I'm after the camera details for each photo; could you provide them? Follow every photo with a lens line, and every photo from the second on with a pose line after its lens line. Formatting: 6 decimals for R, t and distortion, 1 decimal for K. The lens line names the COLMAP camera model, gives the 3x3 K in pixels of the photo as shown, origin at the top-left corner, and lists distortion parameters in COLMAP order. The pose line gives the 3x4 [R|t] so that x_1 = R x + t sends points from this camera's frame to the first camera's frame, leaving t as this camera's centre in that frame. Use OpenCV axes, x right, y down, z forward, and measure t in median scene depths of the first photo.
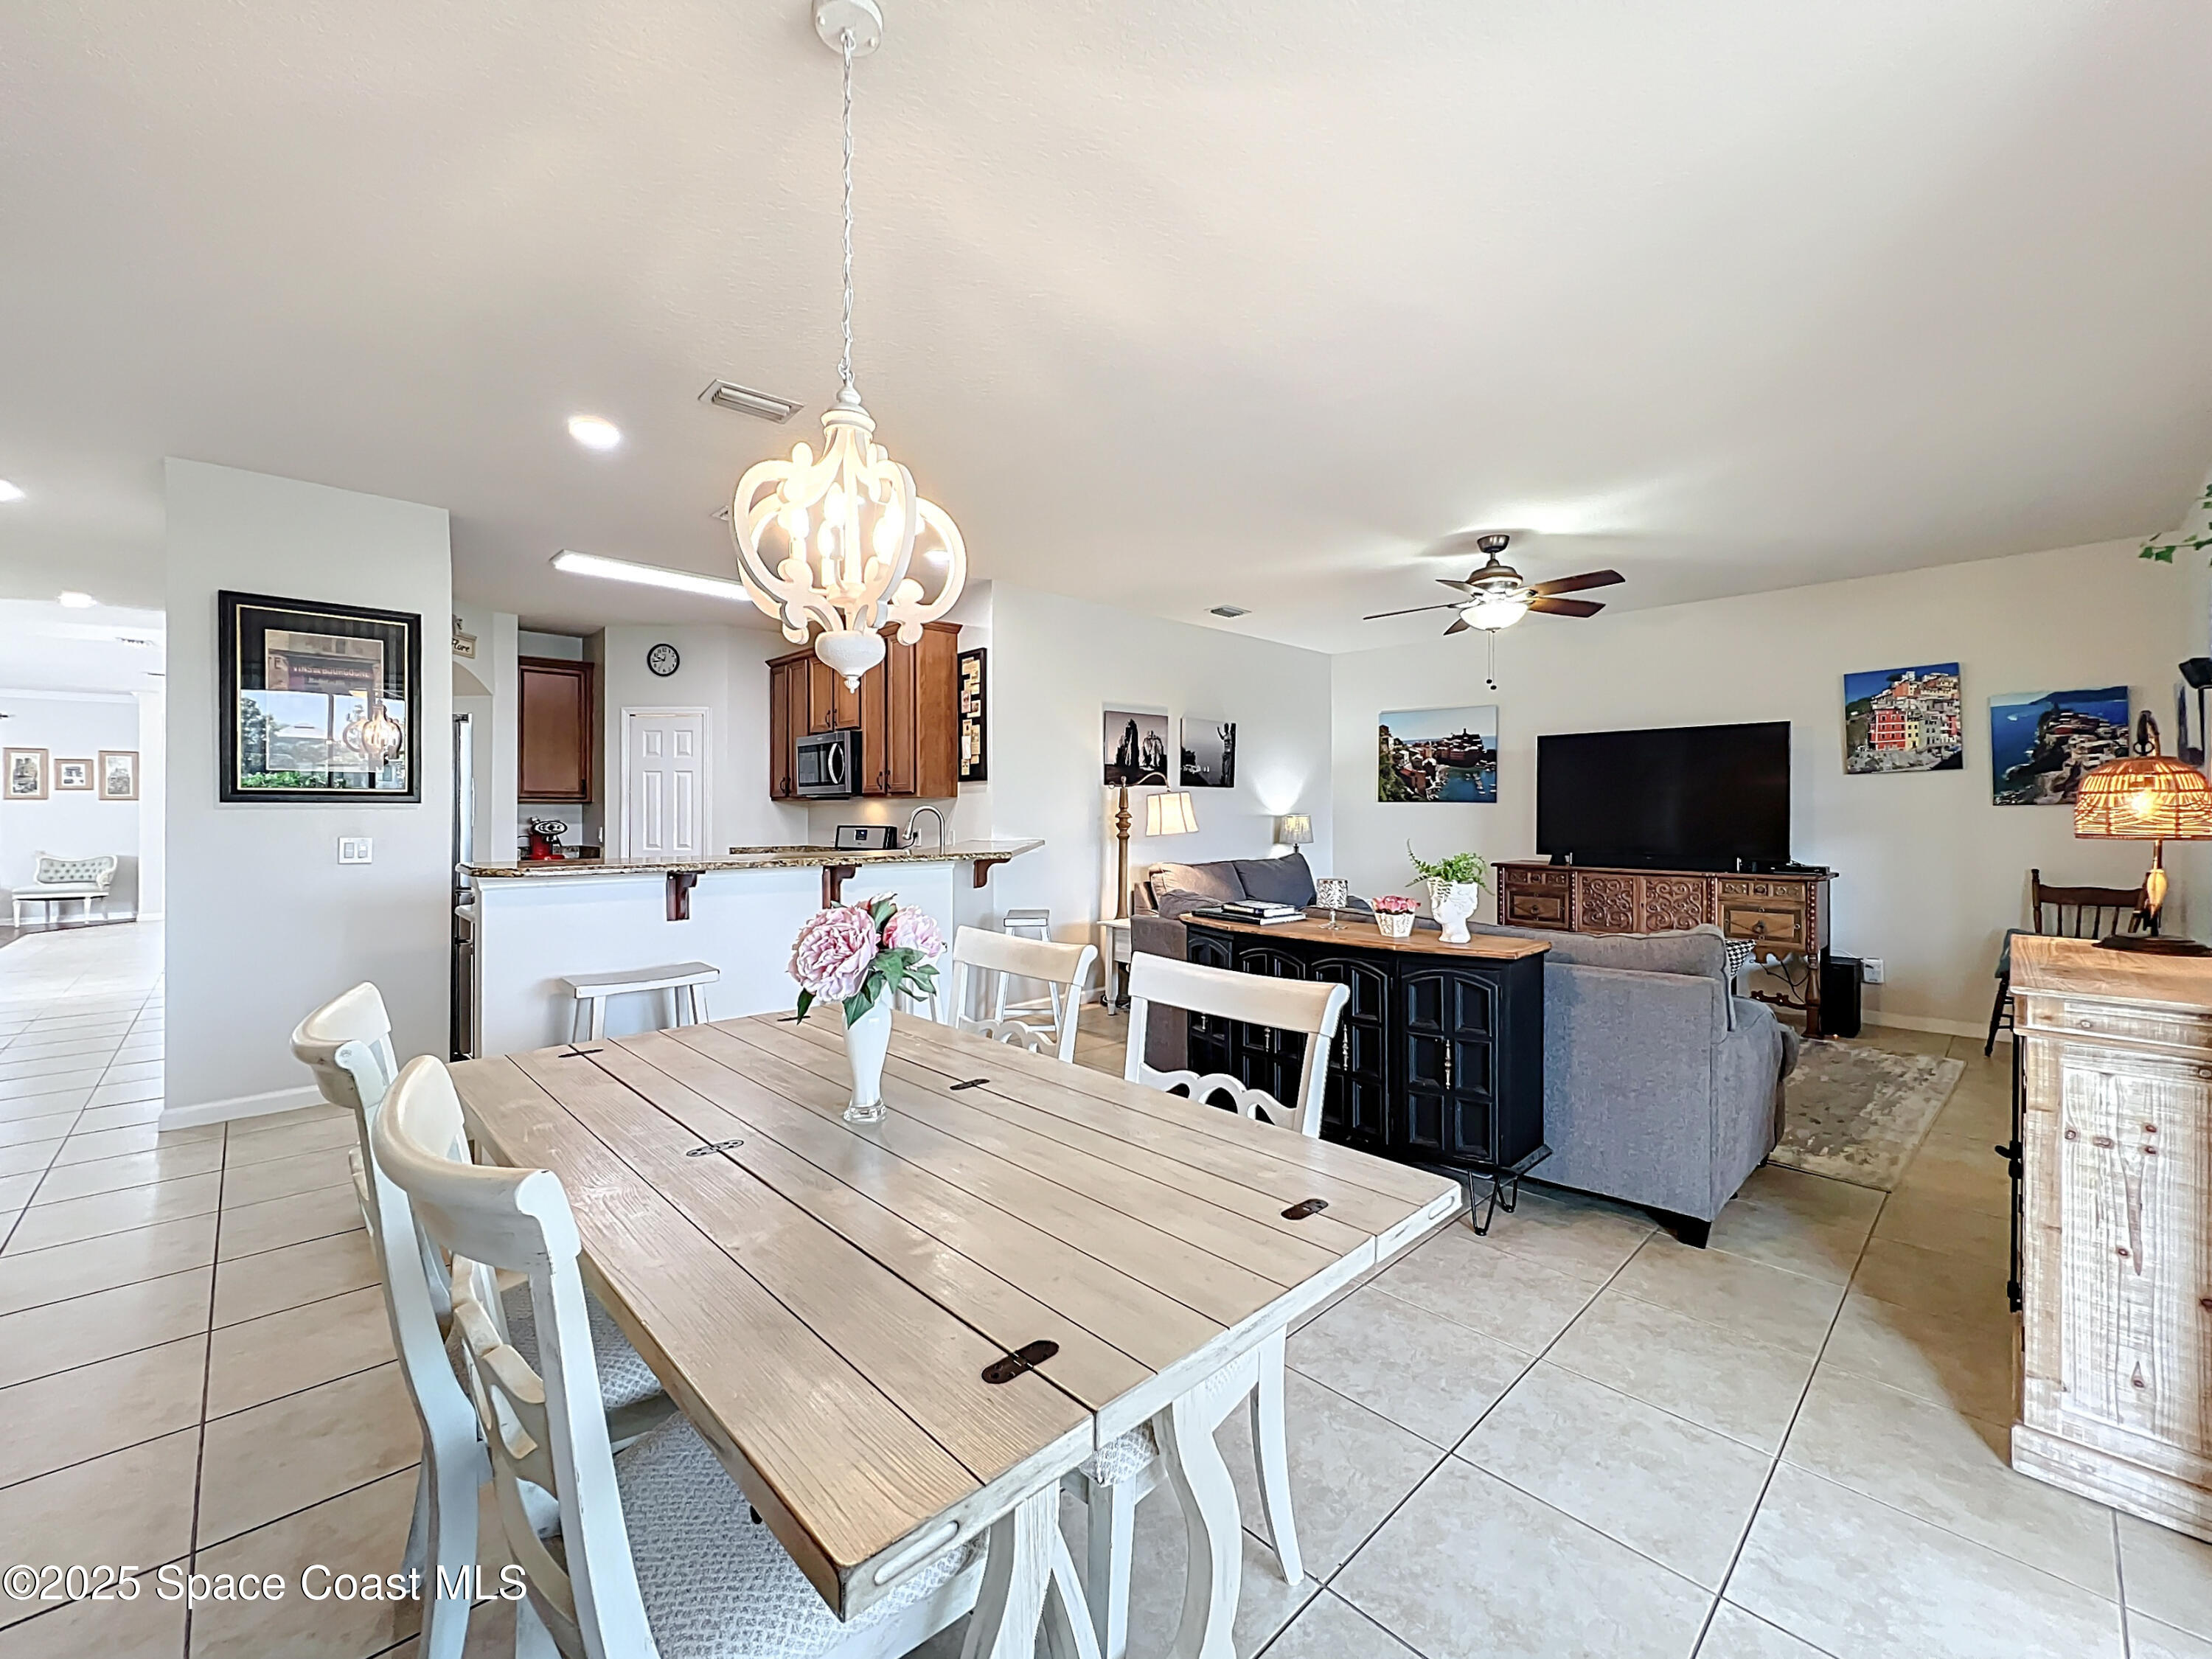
lens RADIAL K [[896.0, 0, 1155.9], [0, 896.0, 804.1], [0, 0, 1]] dist [-0.001811, -0.000107]
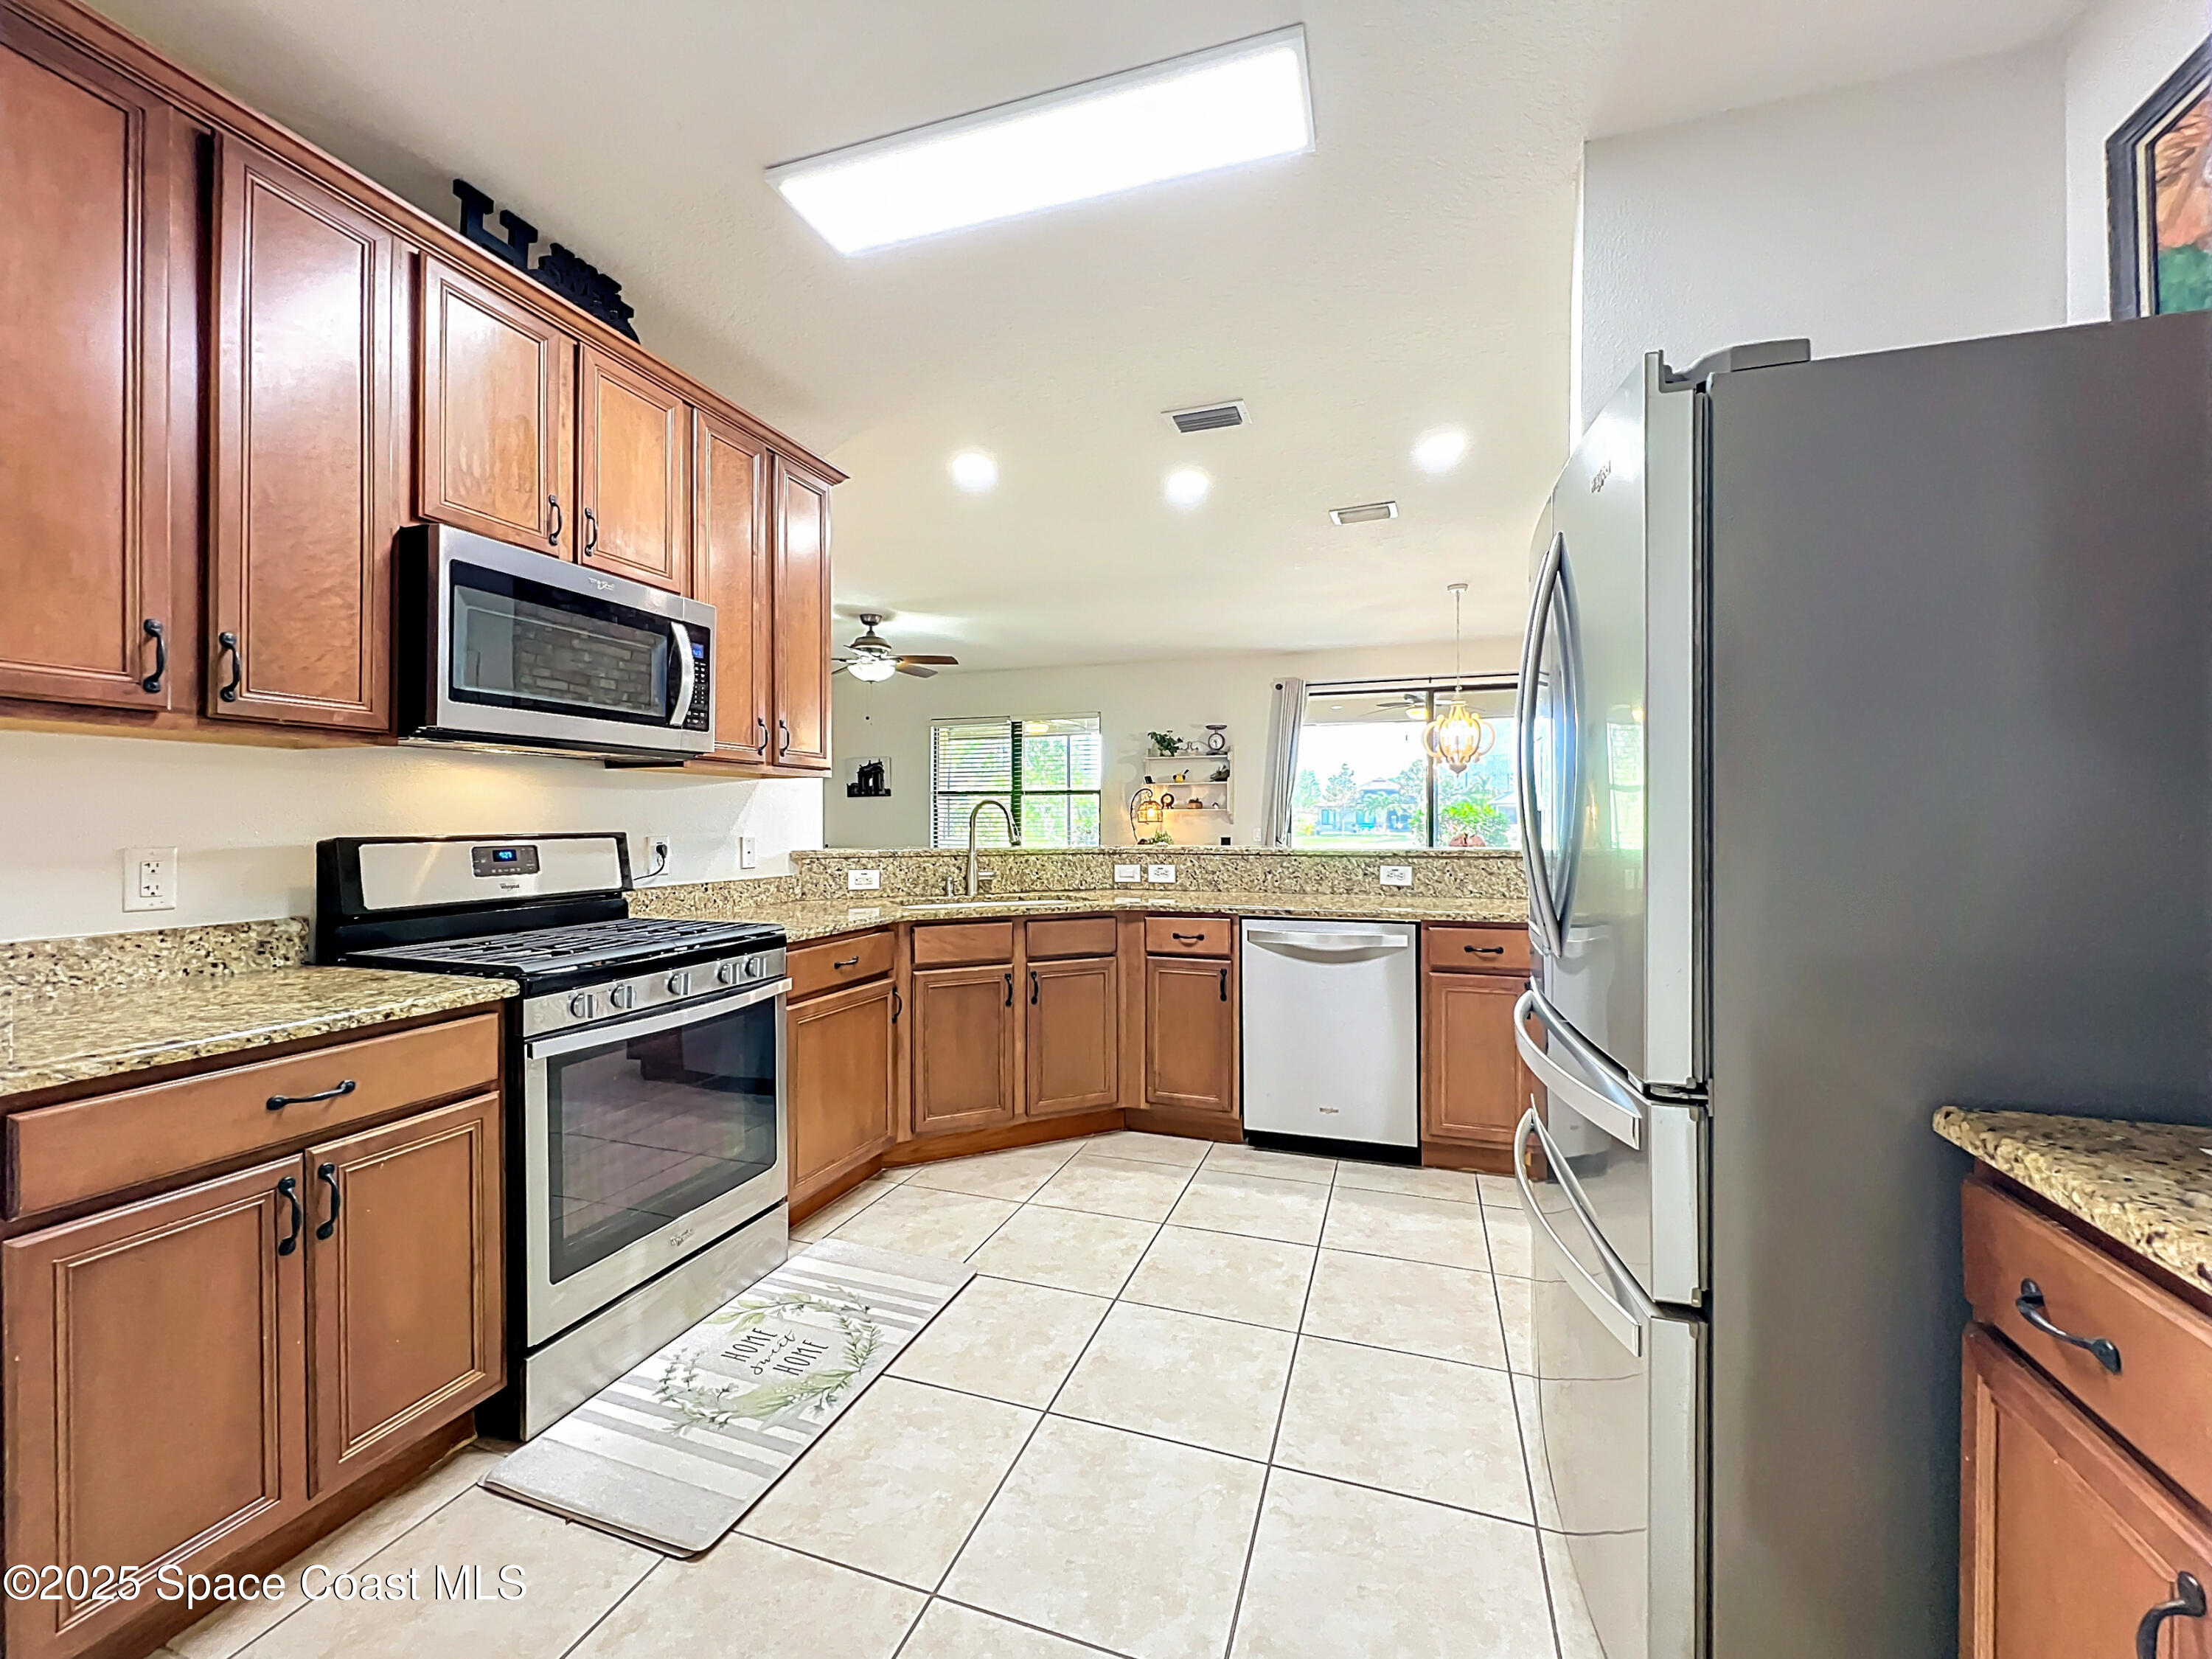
lens RADIAL K [[896.0, 0, 1093.1], [0, 896.0, 823.2], [0, 0, 1]] dist [-0.001811, -0.000107]
pose [[-0.442407, -0.001052, 0.896814, -0.862092], [-0.008427, 0.999960, -0.002984, 0.021822], [-0.896775, -0.008878, -0.442398, 1.099875]]
